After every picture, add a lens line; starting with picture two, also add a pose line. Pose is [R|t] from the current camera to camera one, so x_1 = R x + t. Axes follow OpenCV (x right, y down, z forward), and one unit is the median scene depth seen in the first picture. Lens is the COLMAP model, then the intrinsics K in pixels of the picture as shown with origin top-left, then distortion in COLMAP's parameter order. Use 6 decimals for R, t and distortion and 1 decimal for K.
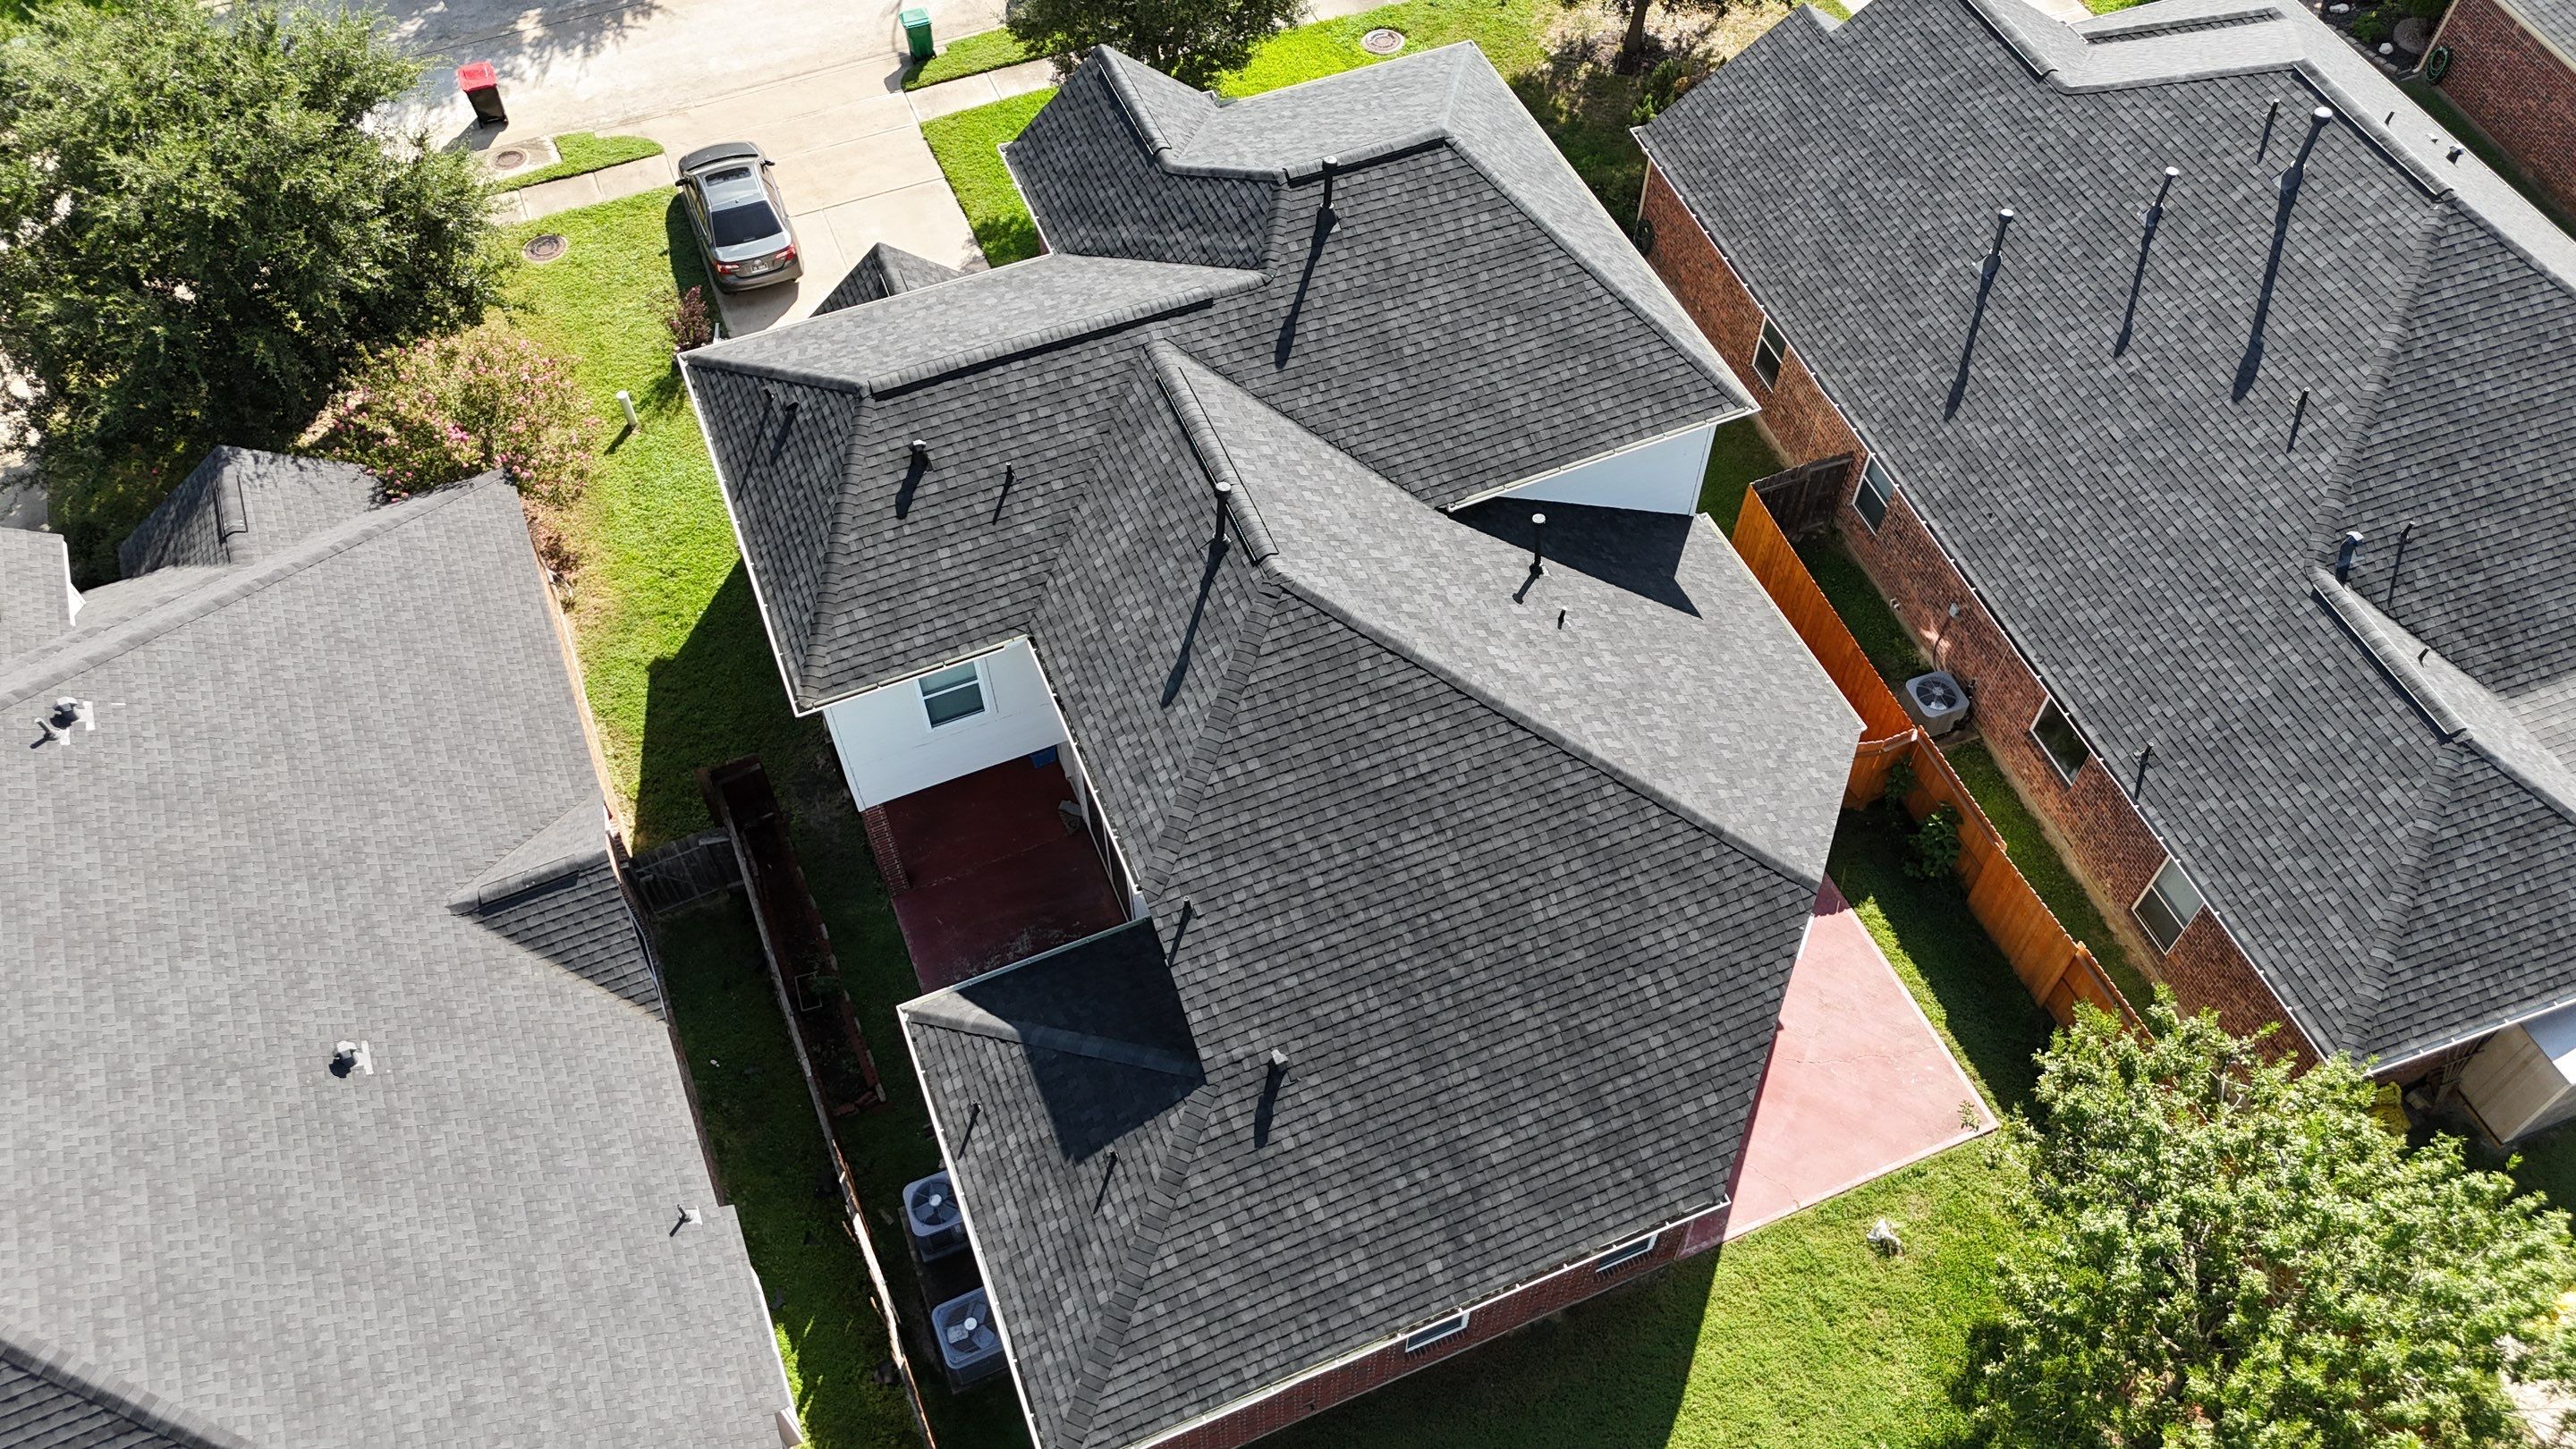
lens RADIAL K [[1864.4, 0, 1293.3], [0, 1864.4, 733.0], [0, 0, 1]] dist [0.149078, -0.267956]
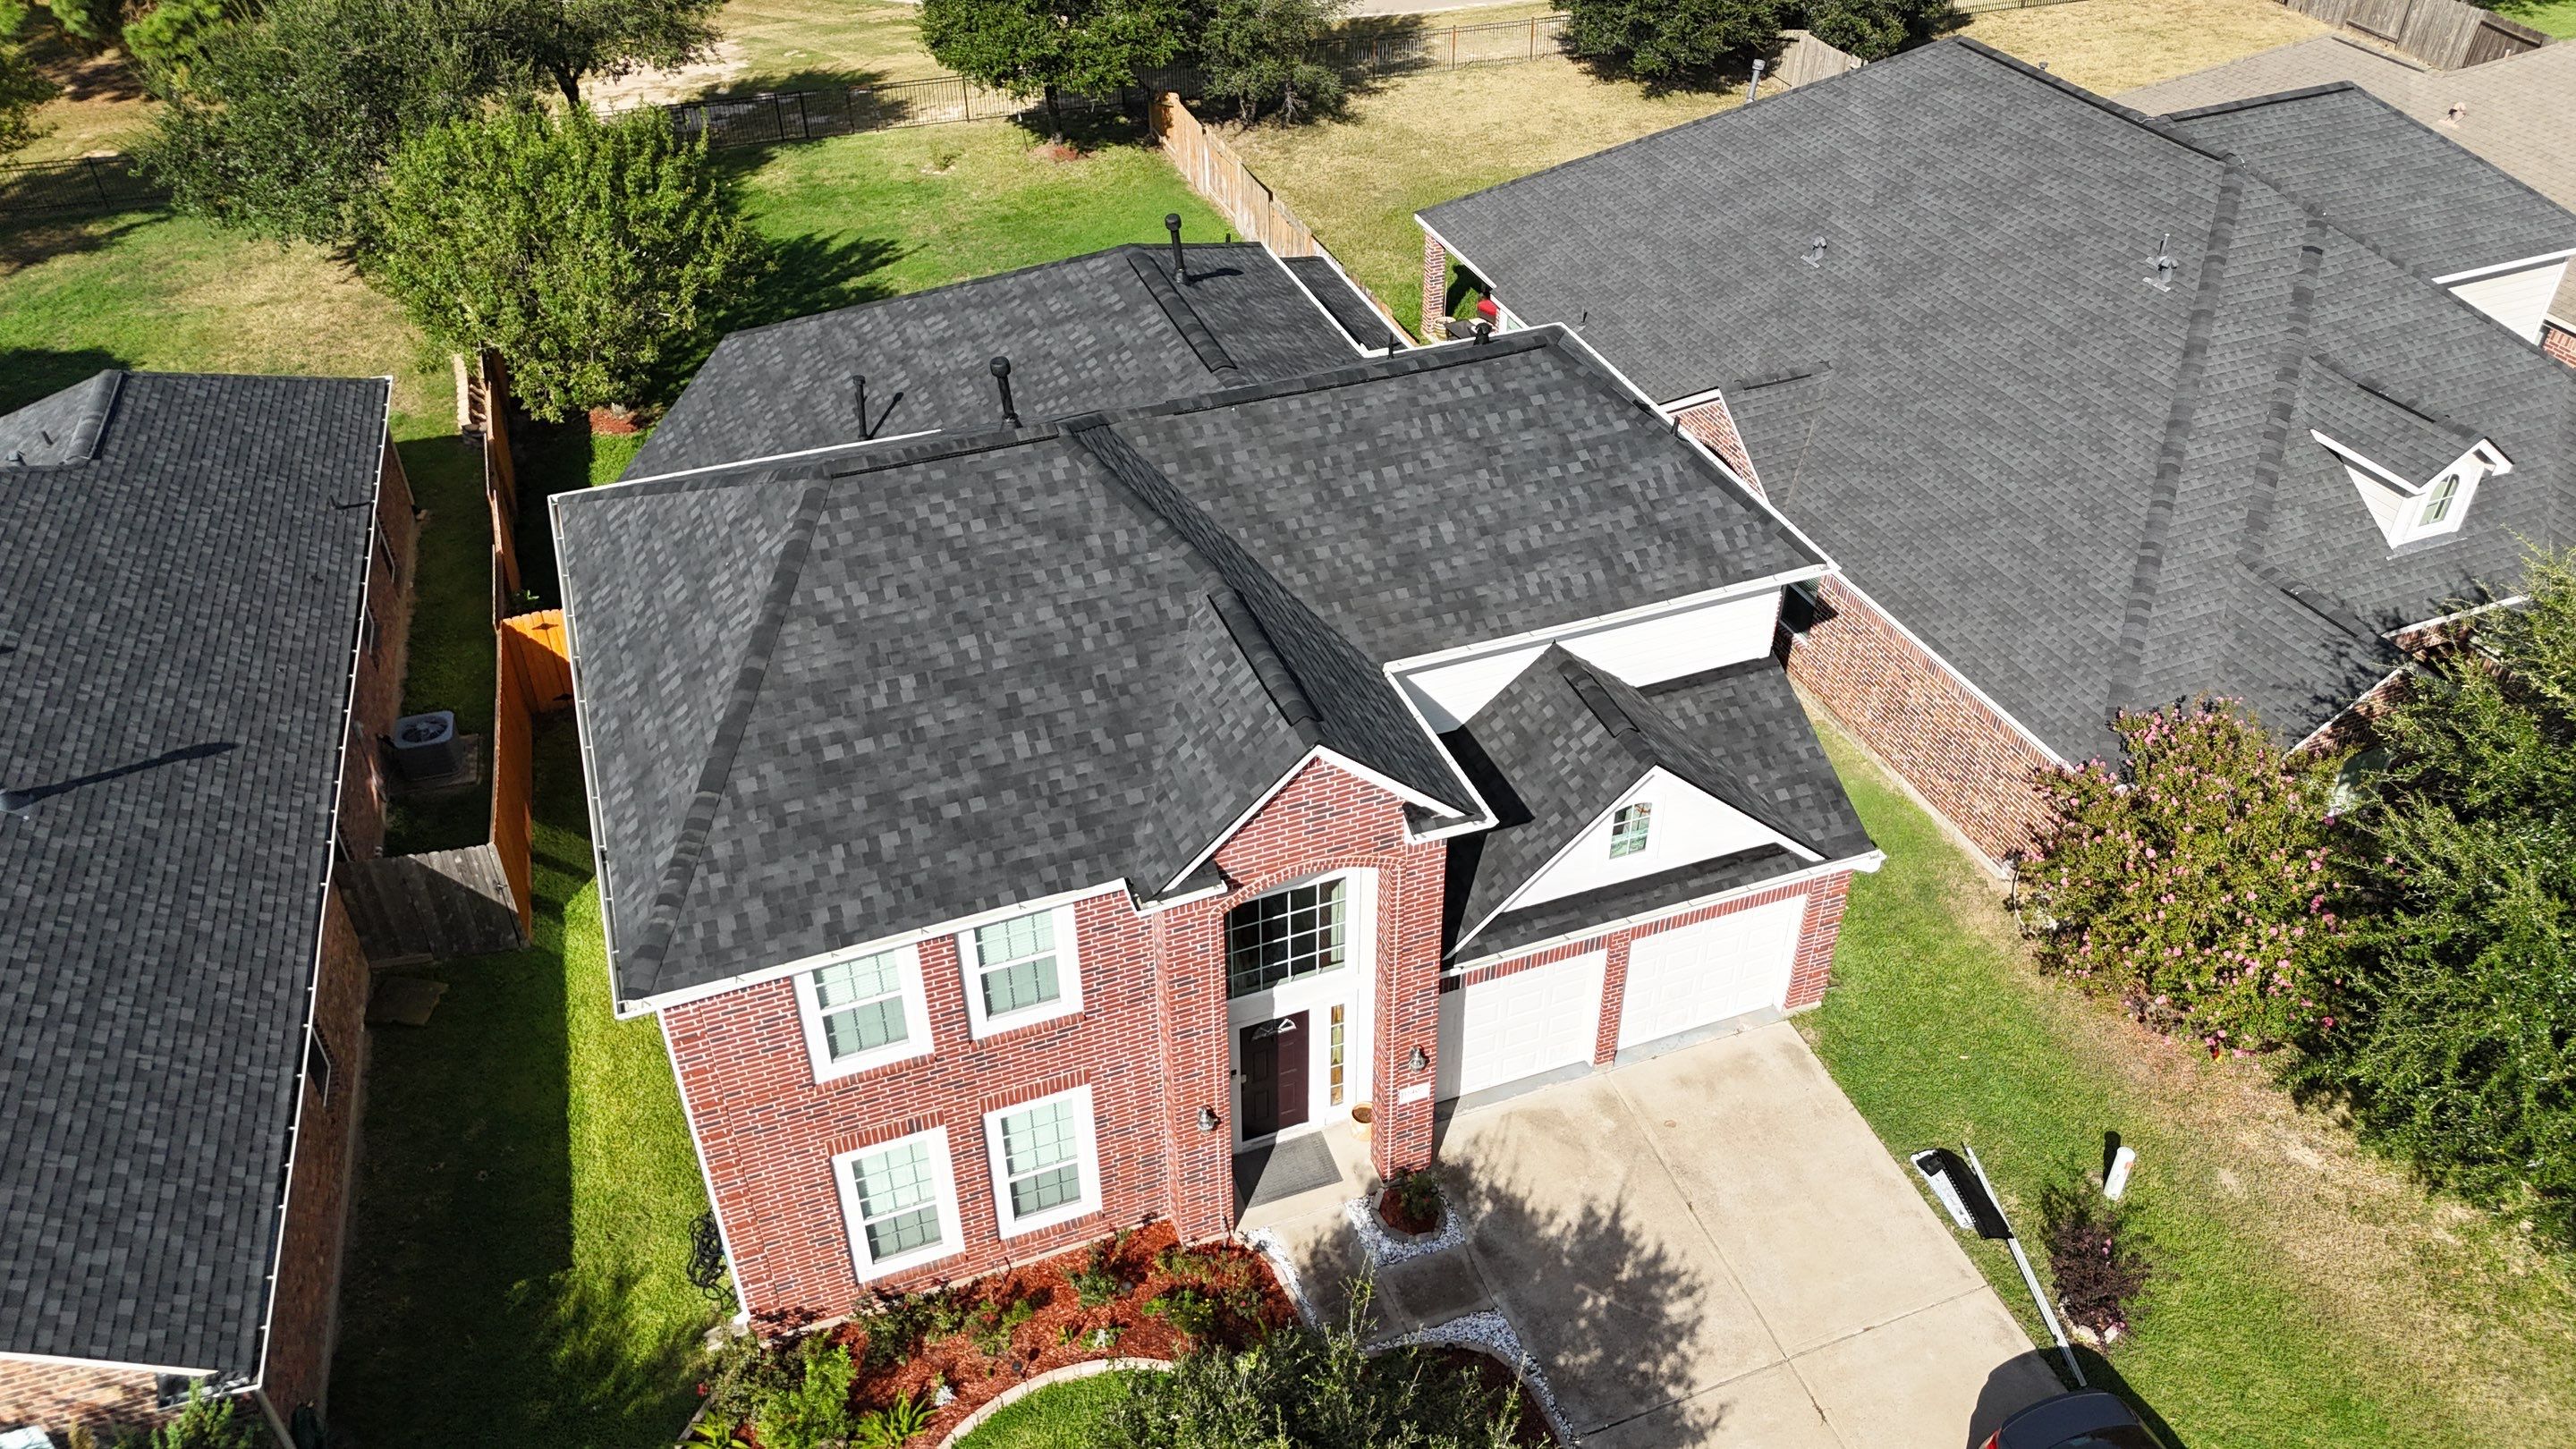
lens RADIAL K [[1889.2, 0, 1296.5], [0, 1889.2, 721.0], [0, 0, 1]] dist [0.075500, -0.062870]
pose [[-0.999495, -0.013776, 0.028645, -0.125259], [0.028903, -0.018896, 0.999404, -1.063839], [-0.013227, 0.999727, 0.019284, 1.104396]]
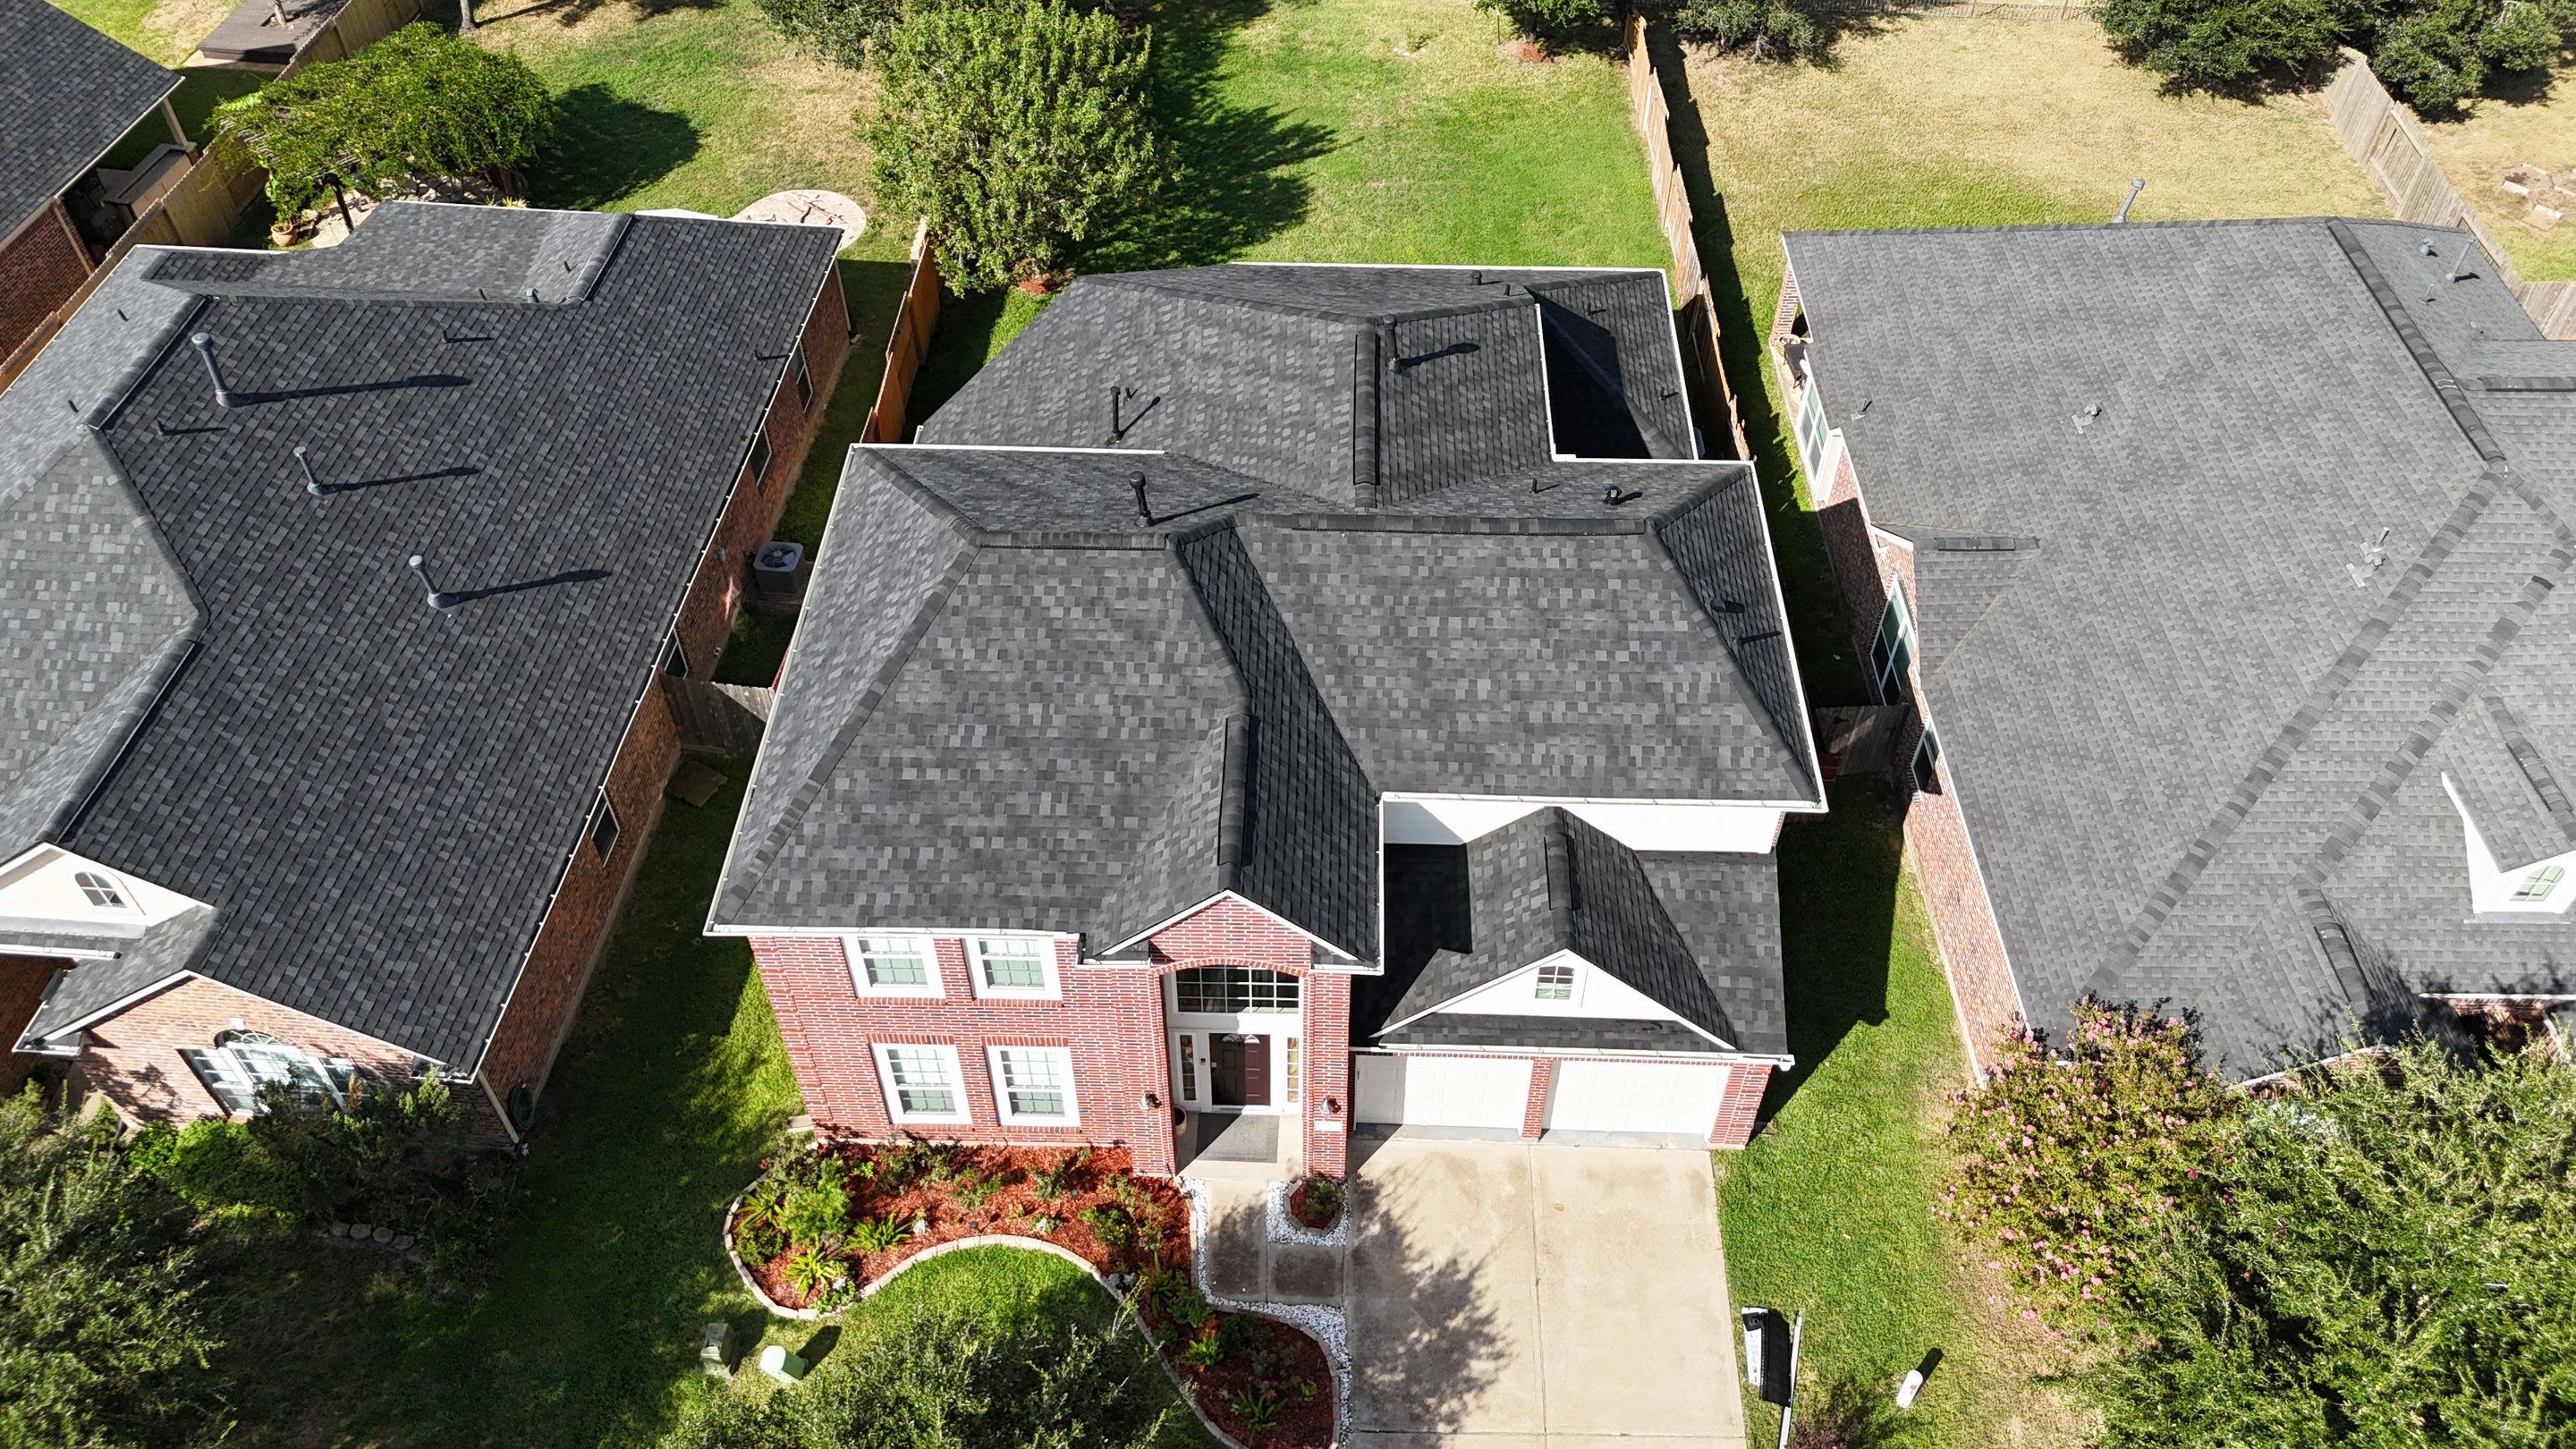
lens RADIAL K [[1894.7, 0, 1292.8], [0, 1894.7, 725.2], [0, 0, 1]] dist [0.103560, -0.128291]
pose [[-0.912589, -0.296459, 0.281592, -0.353764], [0.331892, -0.134852, 0.933629, -1.167360], [-0.238810, 0.945477, 0.221456, 0.865098]]
